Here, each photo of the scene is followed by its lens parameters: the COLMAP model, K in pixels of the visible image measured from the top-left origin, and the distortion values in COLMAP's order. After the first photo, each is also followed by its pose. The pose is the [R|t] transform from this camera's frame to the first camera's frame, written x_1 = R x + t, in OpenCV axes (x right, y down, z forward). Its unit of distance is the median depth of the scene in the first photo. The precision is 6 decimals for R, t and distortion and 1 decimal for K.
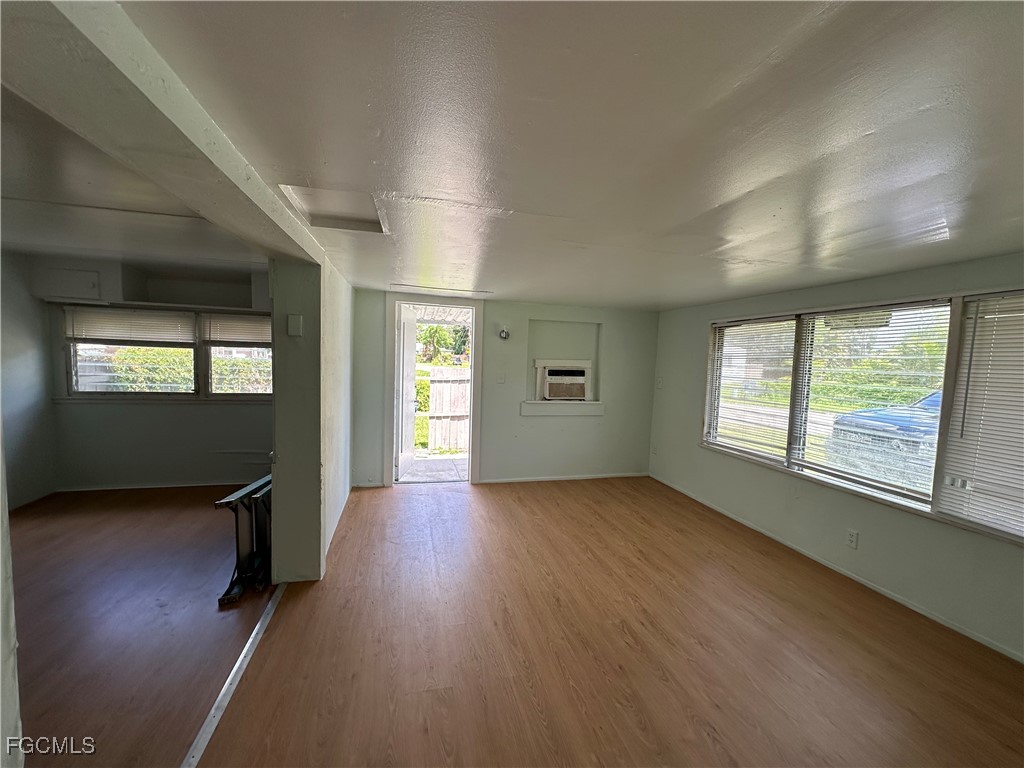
lens RADIAL K [[410.2, 0, 513.1], [0, 410.2, 385.3], [0, 0, 1]] dist [-0.000512, -0.000646]
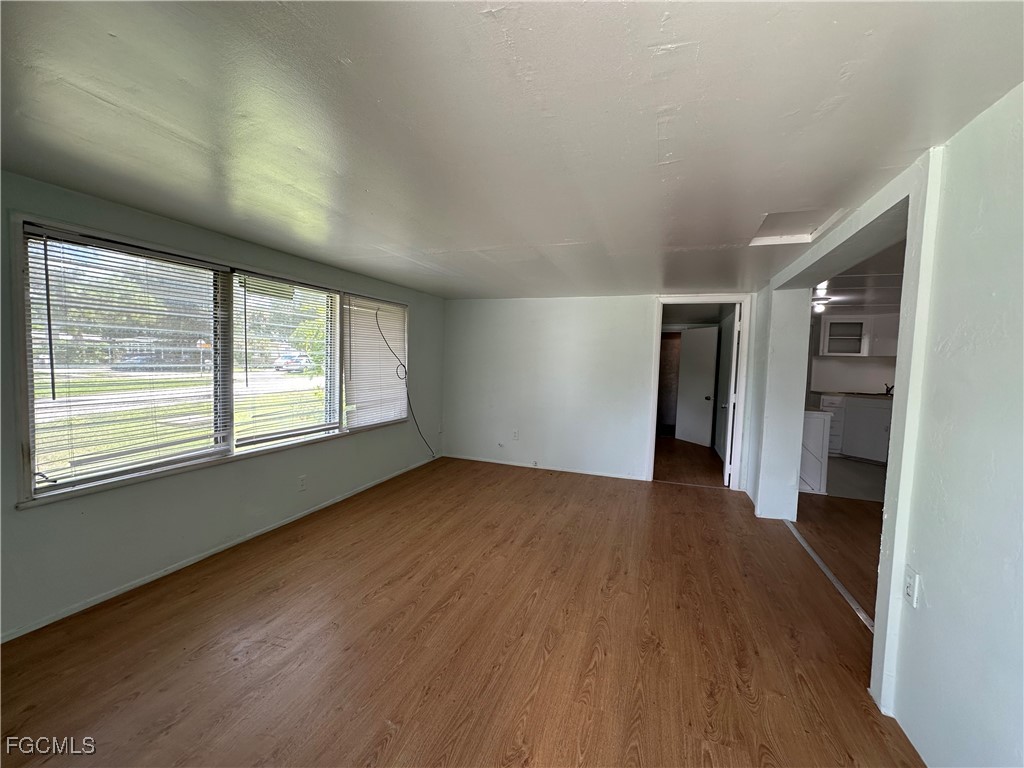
lens RADIAL K [[410.2, 0, 512.8], [0, 410.2, 385.2], [0, 0, 1]] dist [-0.000512, -0.000646]
pose [[-0.824595, -0.084339, 0.559402, -0.338477], [-0.012853, 0.991362, 0.130519, -0.070014], [-0.565578, 0.100436, -0.818556, 1.853534]]
